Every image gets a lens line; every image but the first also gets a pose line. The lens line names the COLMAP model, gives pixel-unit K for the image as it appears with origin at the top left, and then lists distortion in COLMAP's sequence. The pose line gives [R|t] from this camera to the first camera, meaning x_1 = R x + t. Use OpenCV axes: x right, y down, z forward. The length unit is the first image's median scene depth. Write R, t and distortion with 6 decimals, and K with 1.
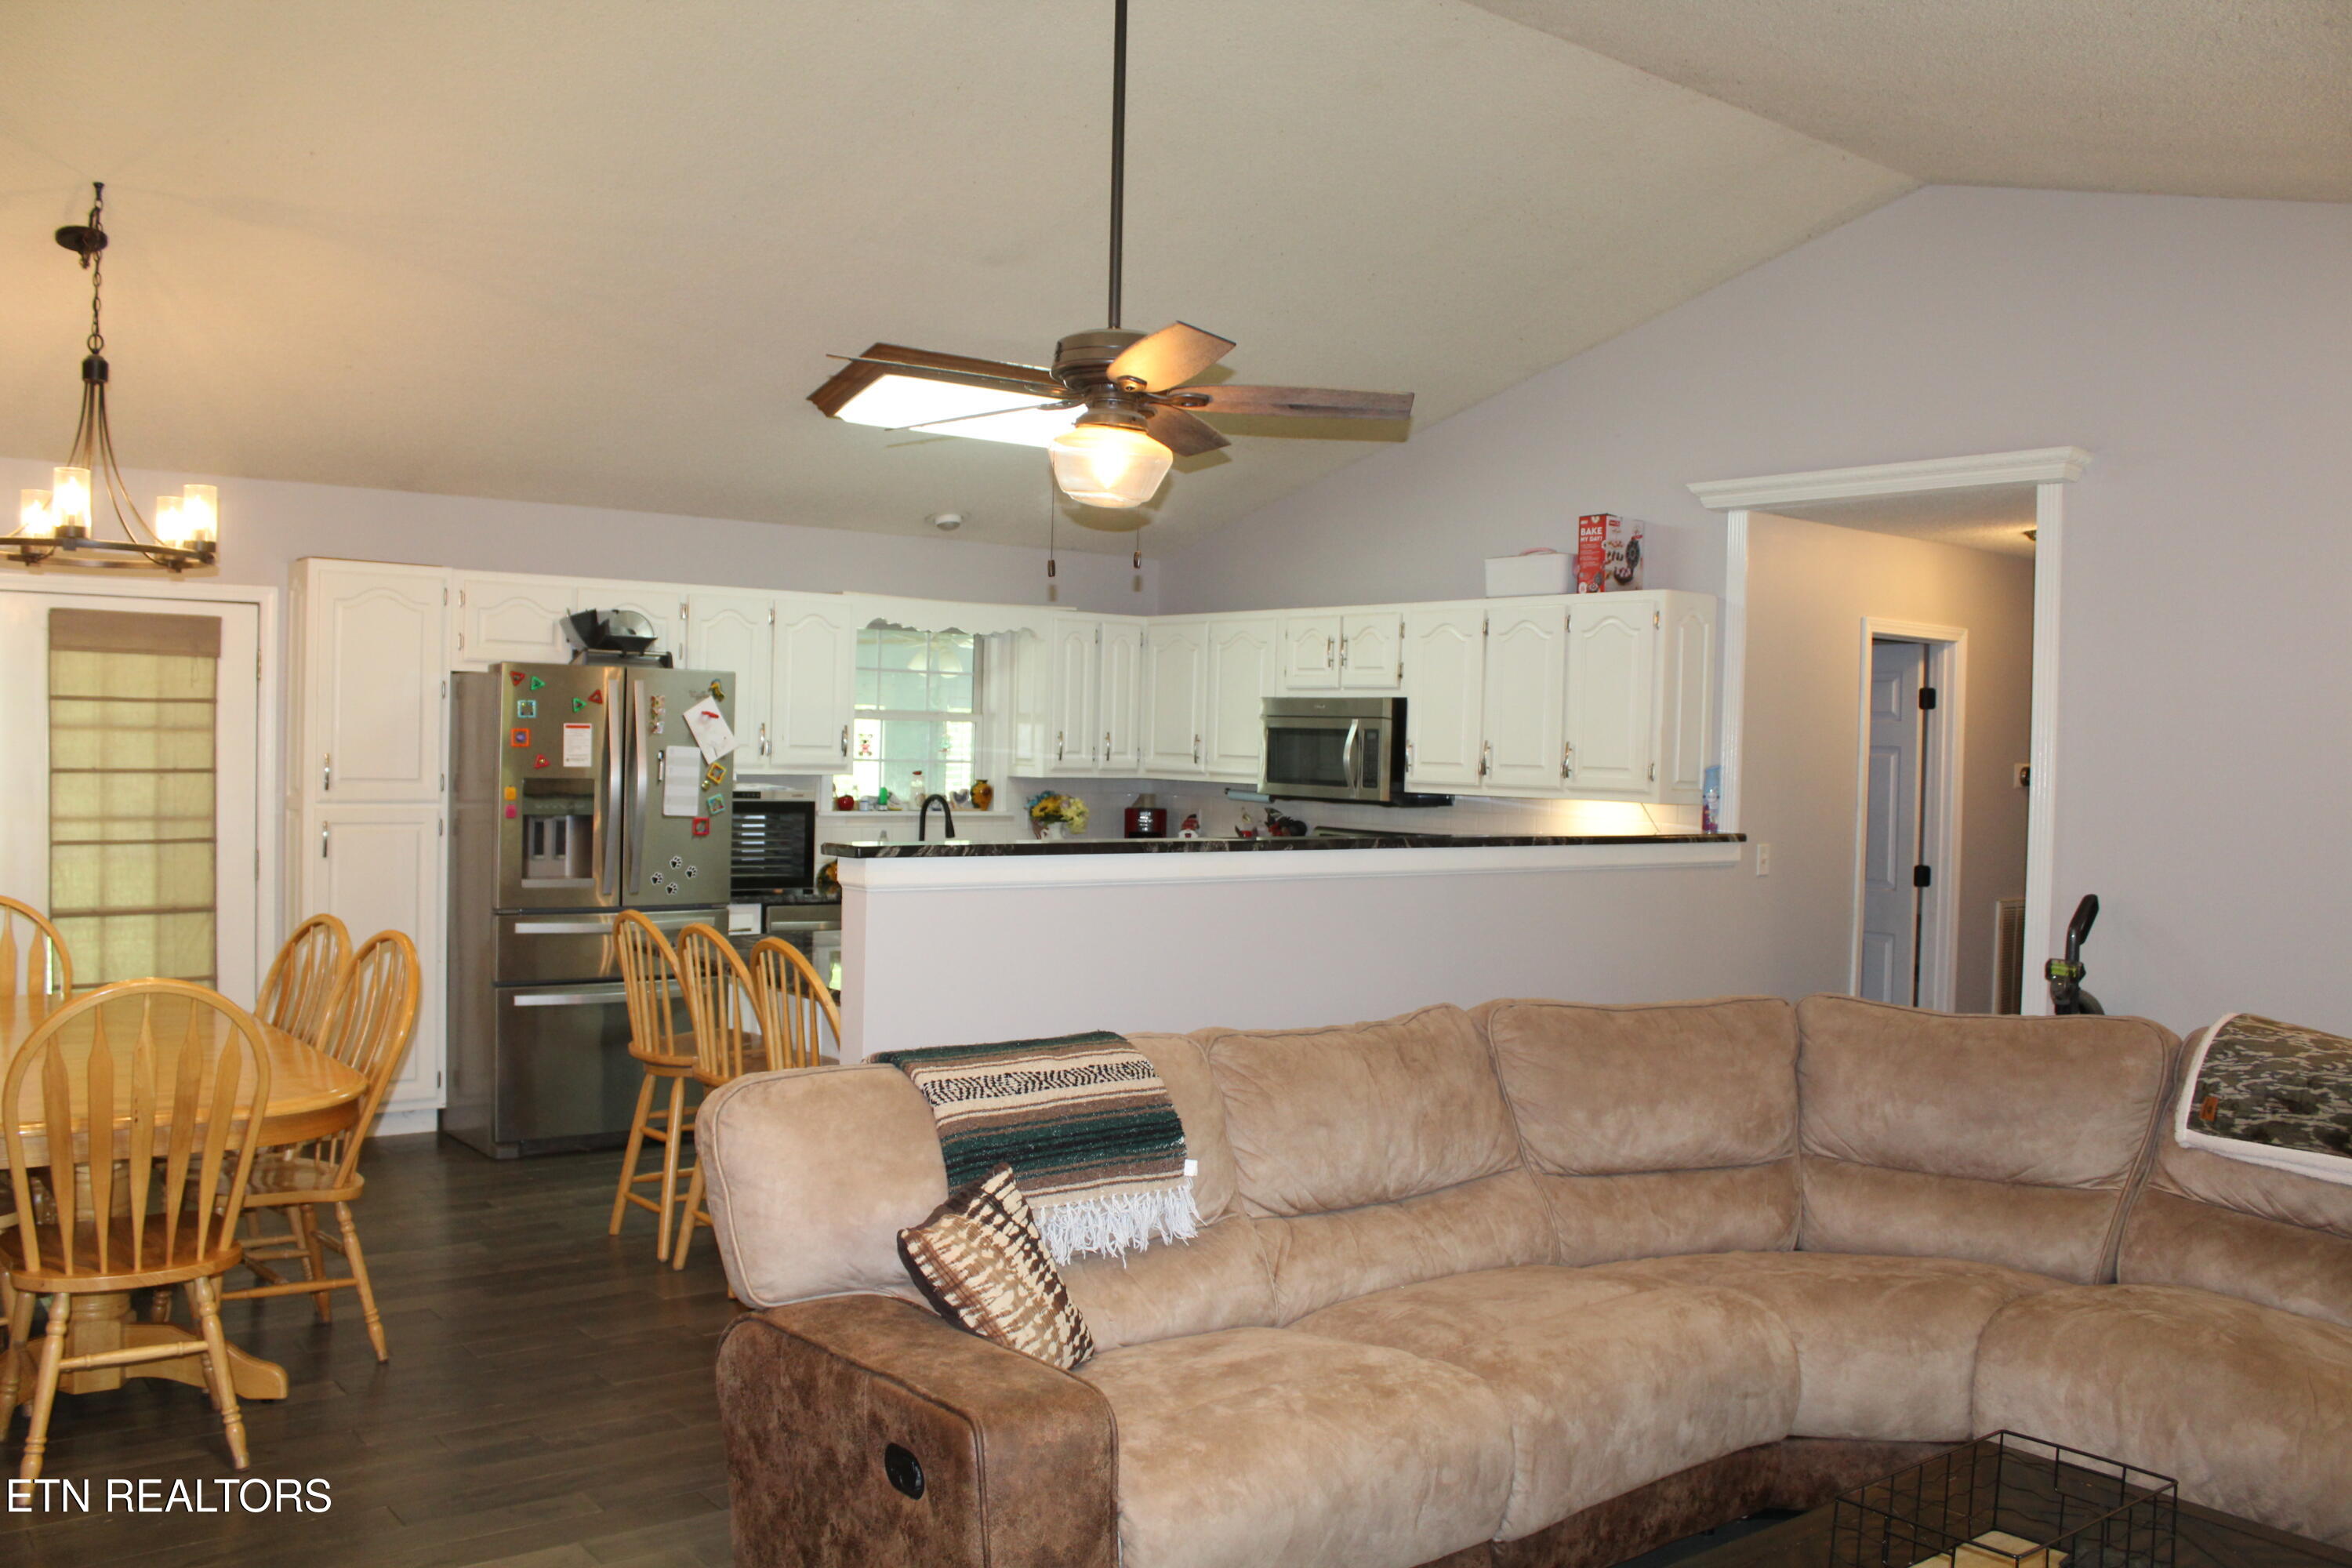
lens RADIAL K [[1961.0, 0, 1170.8], [0, 1961.0, 798.7], [0, 0, 1]] dist [-0.128469, 0.071079]
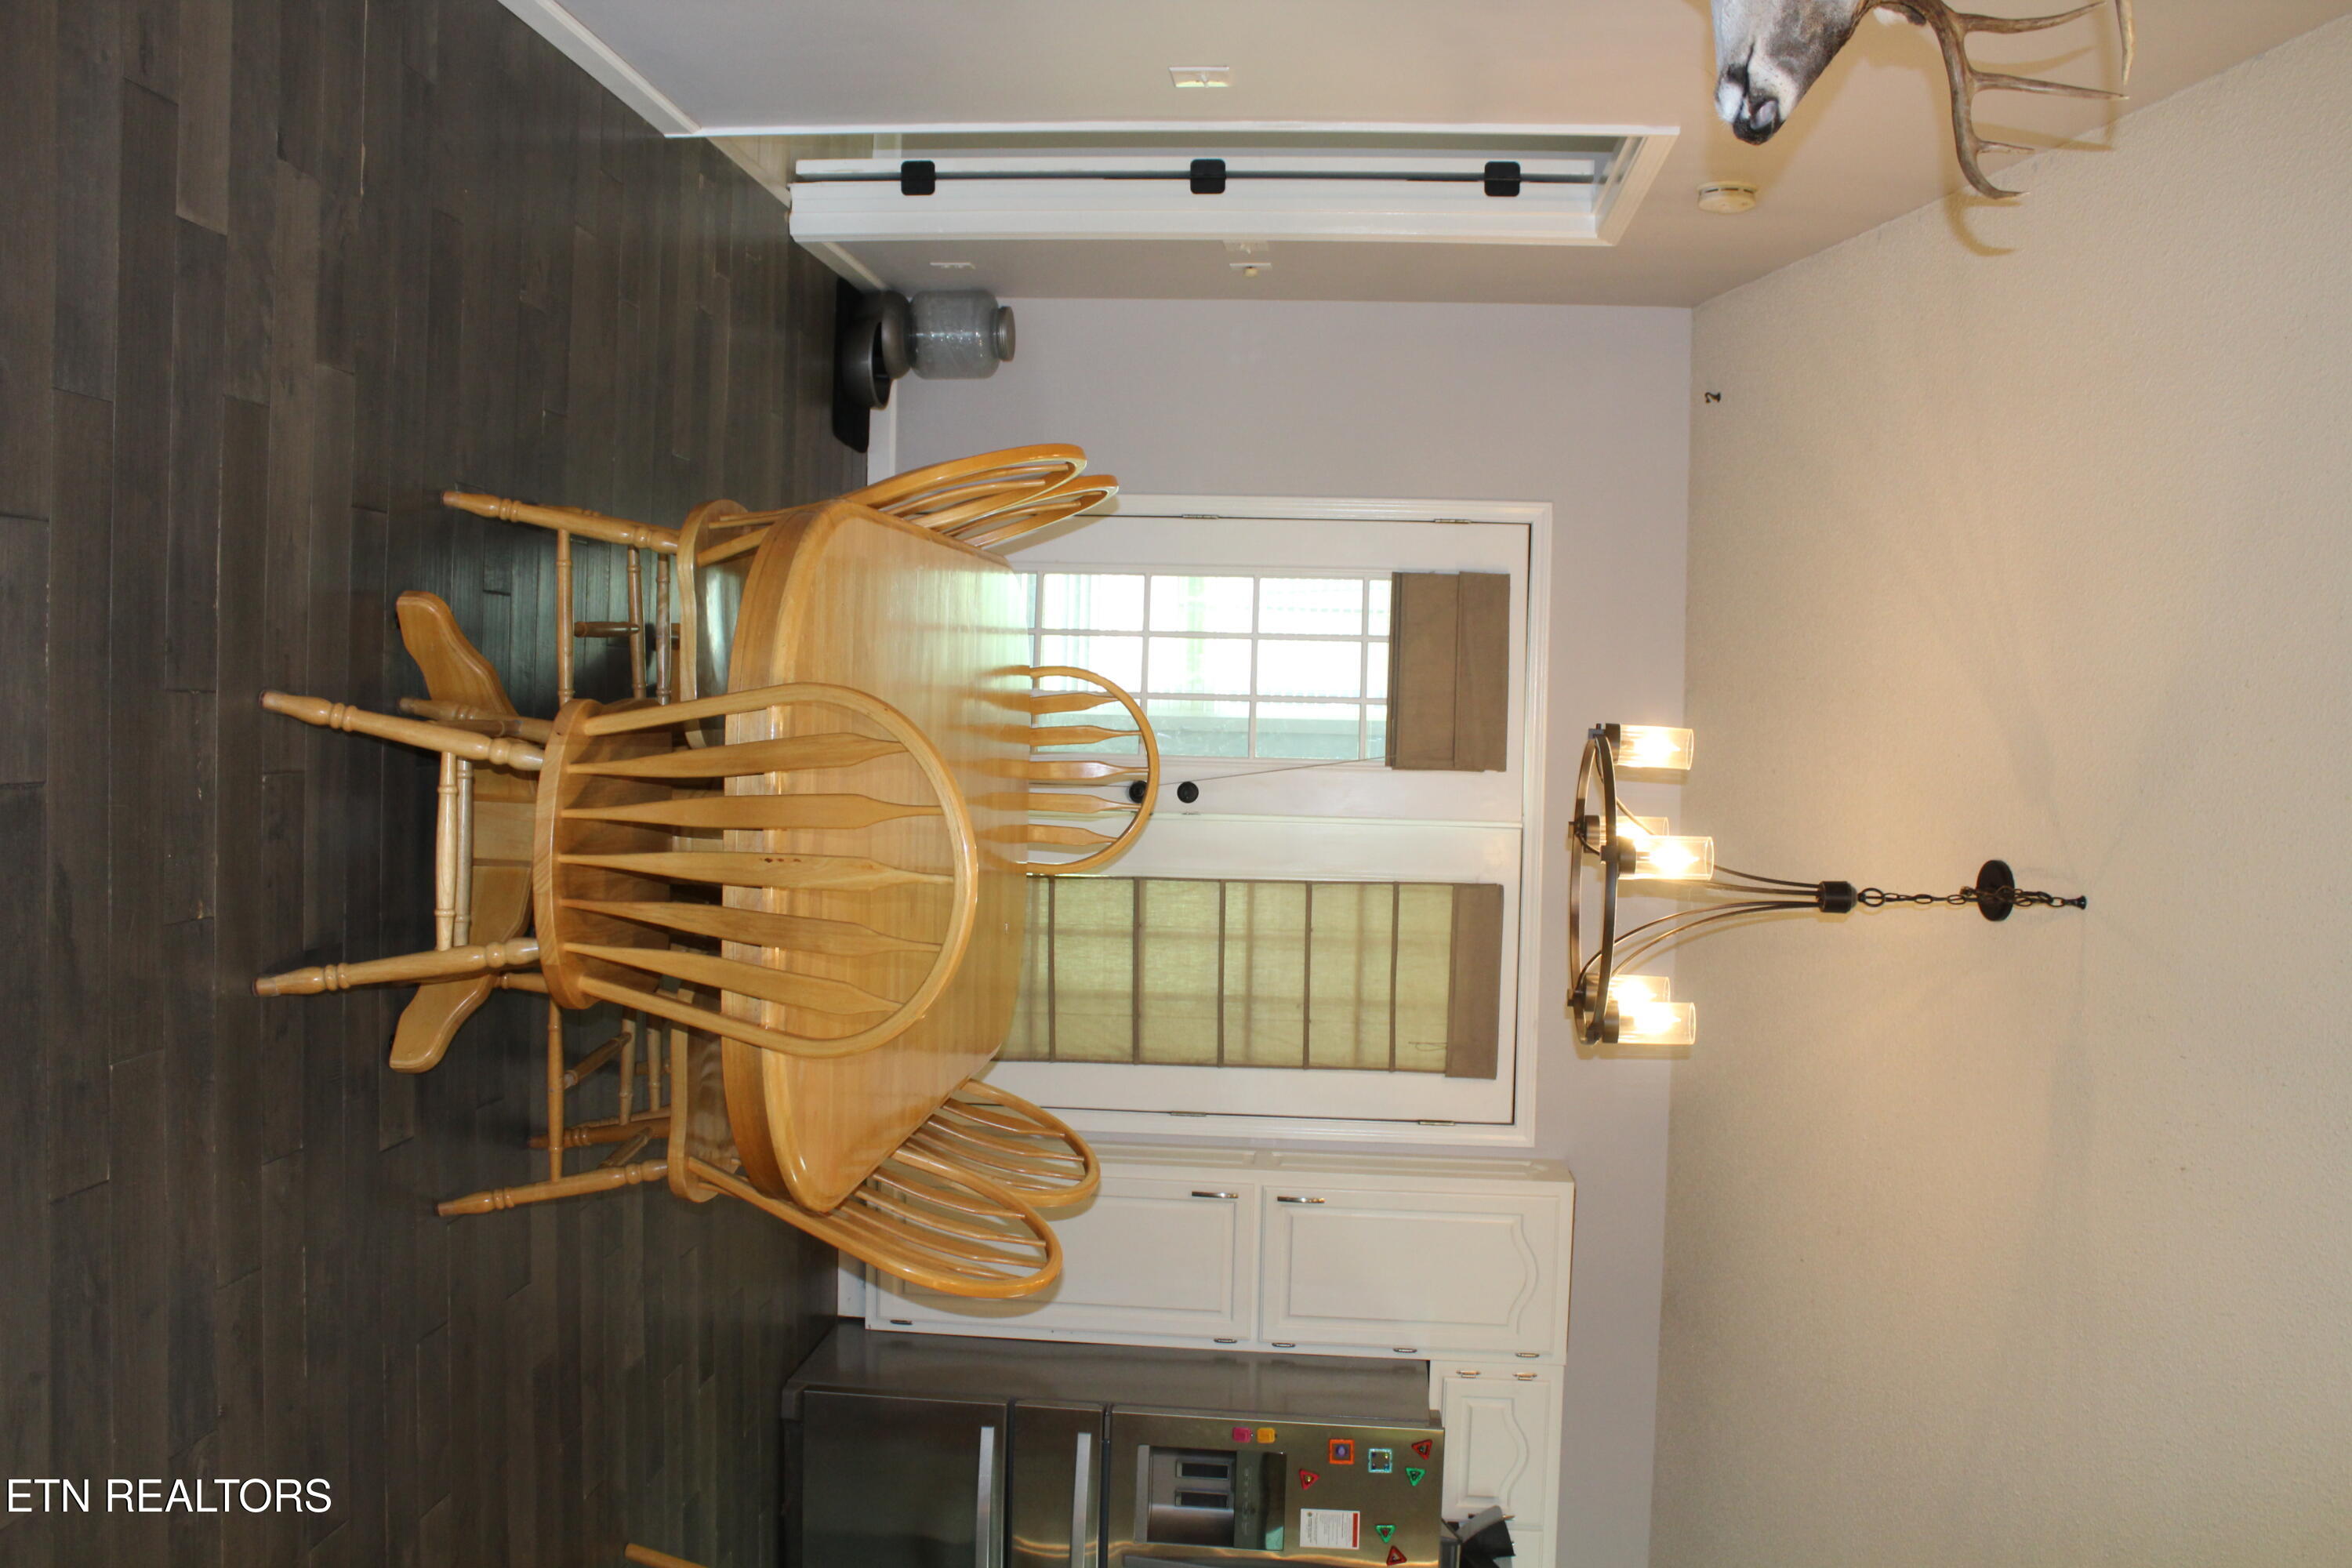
lens RADIAL K [[2096.0, 0, 1177.3], [0, 2096.0, 766.2], [0, 0, 1]] dist [-0.117300, 0.008349]
pose [[-0.052230, 0.806342, -0.589139, -0.078700], [-0.998193, -0.024595, 0.054831, -0.005800], [0.029723, 0.590938, 0.806169, 0.207498]]
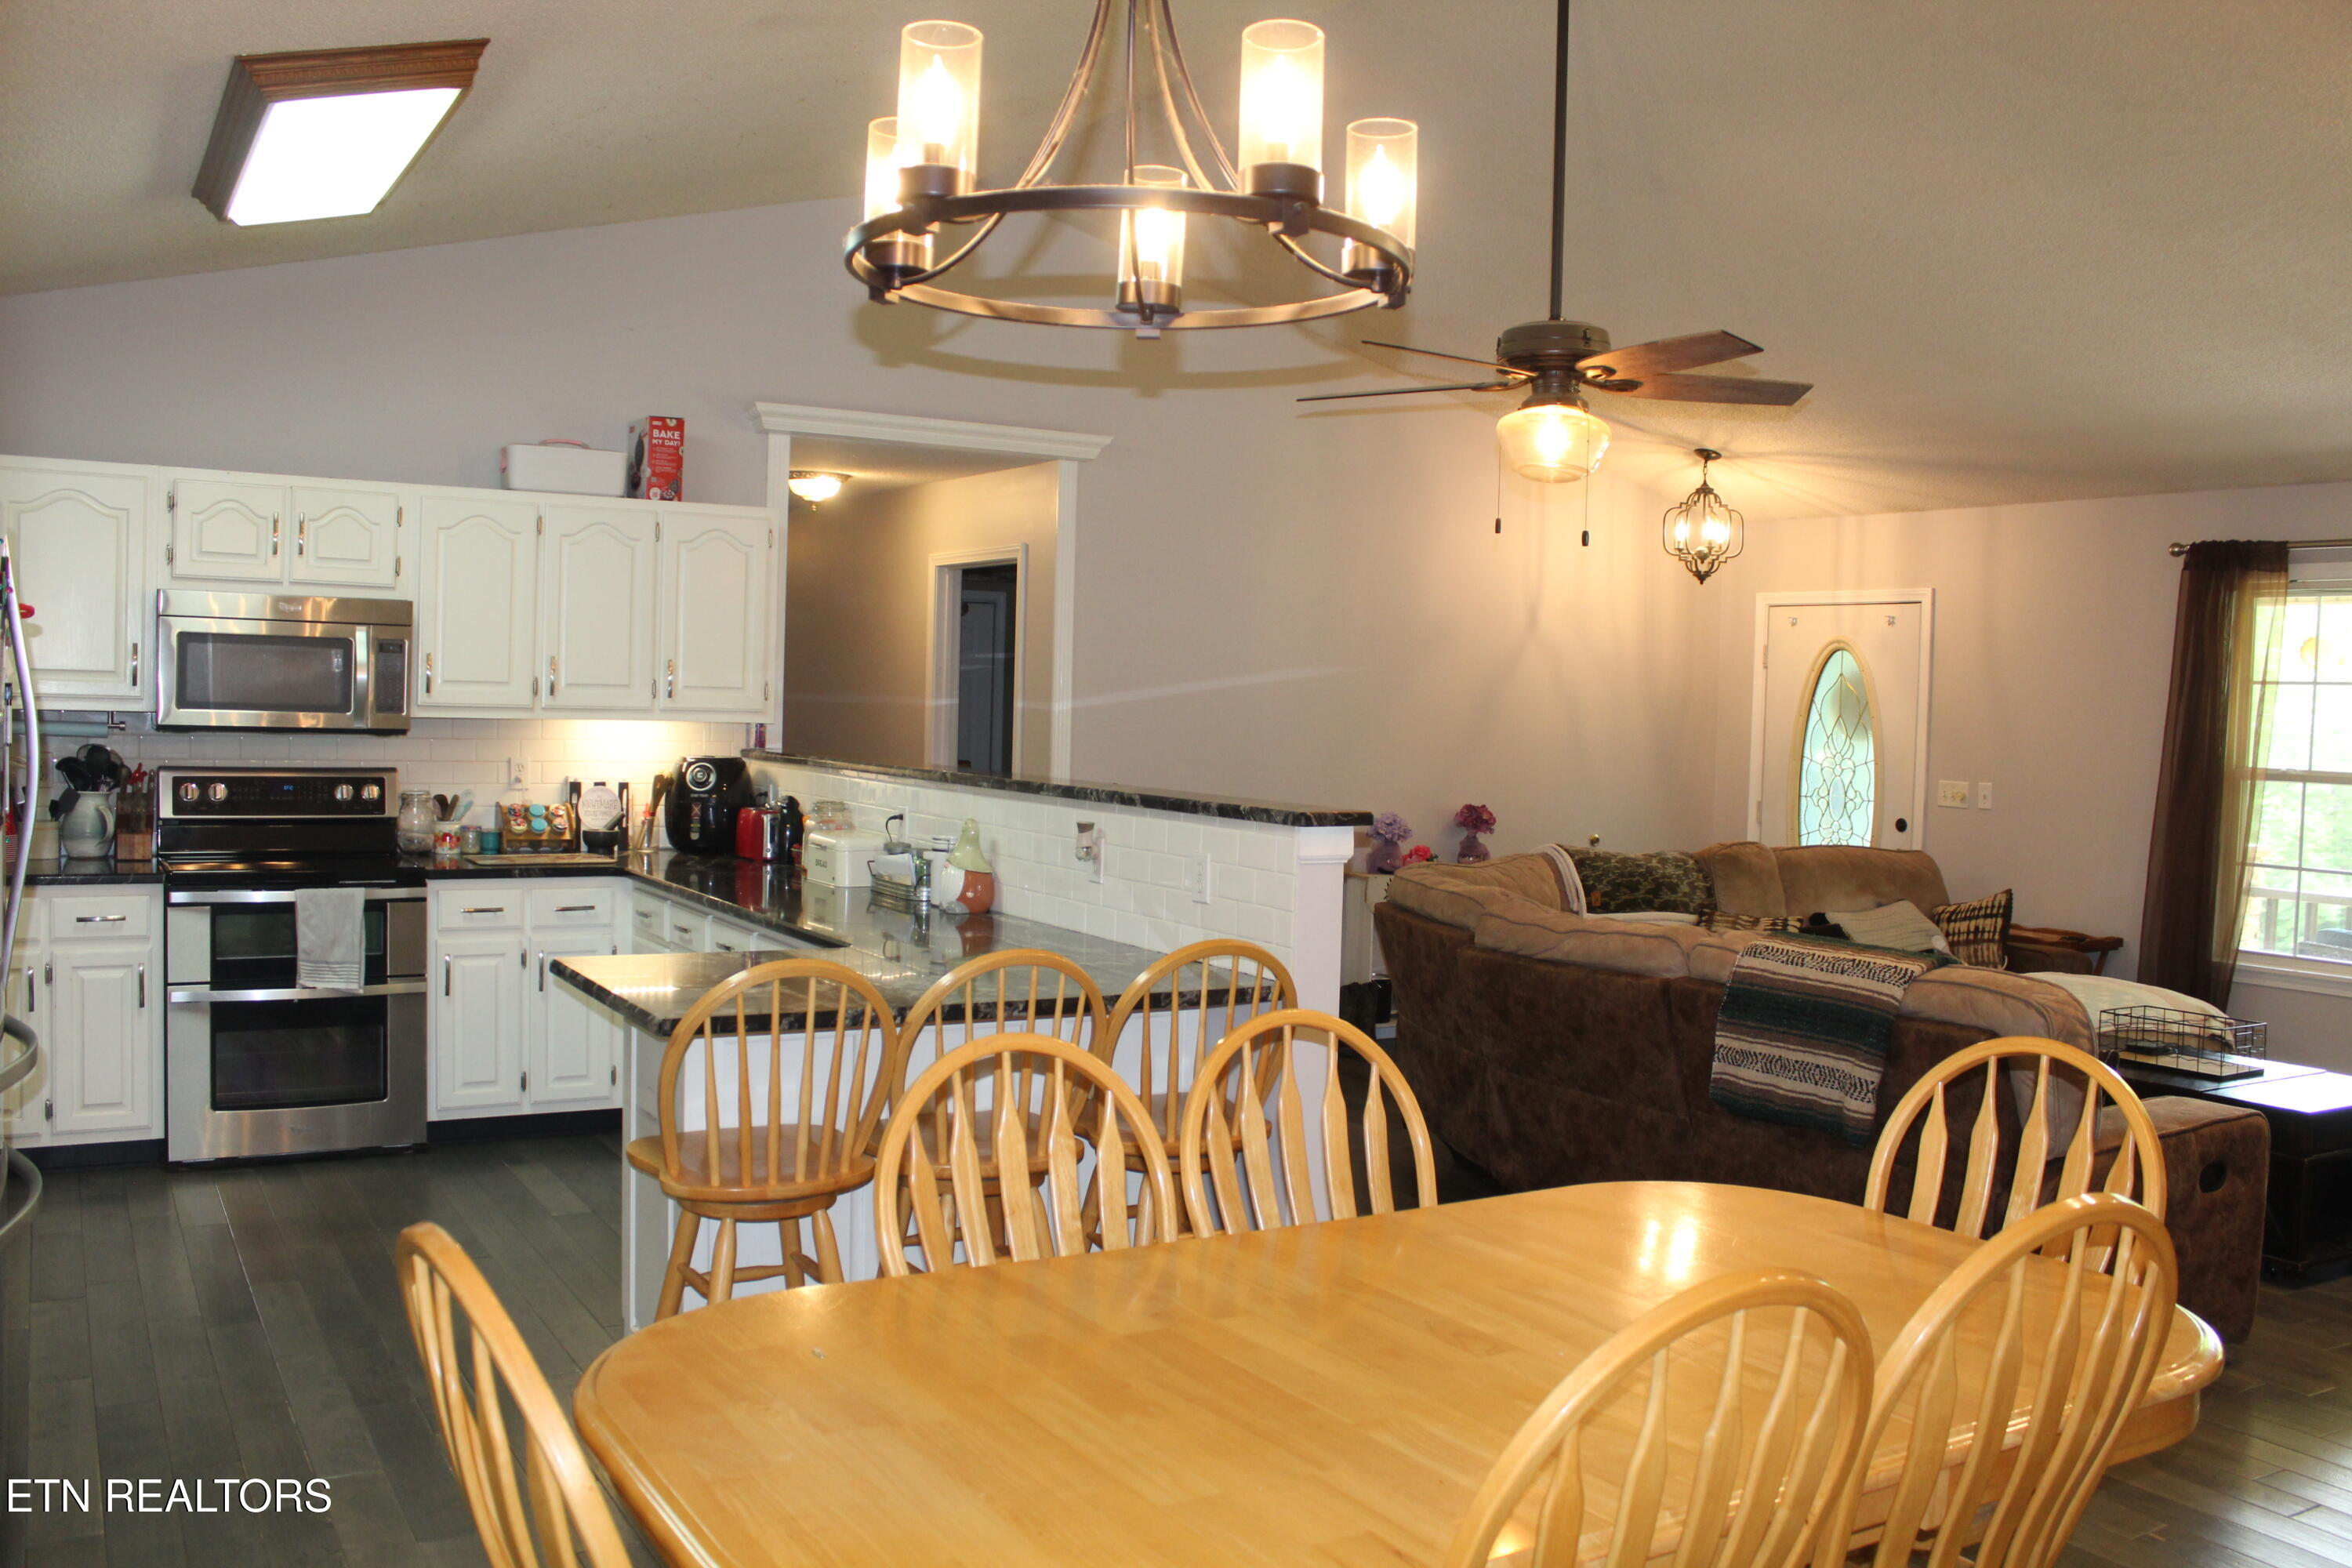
lens RADIAL K [[1961.0, 0, 1161.5], [0, 1961.0, 784.0], [0, 0, 1]] dist [-0.128469, 0.071079]
pose [[0.138887, -0.065417, 0.988145, -0.720136], [0.000835, 0.997823, 0.065940, -0.032373], [-0.990308, -0.008333, 0.138639, 0.664337]]
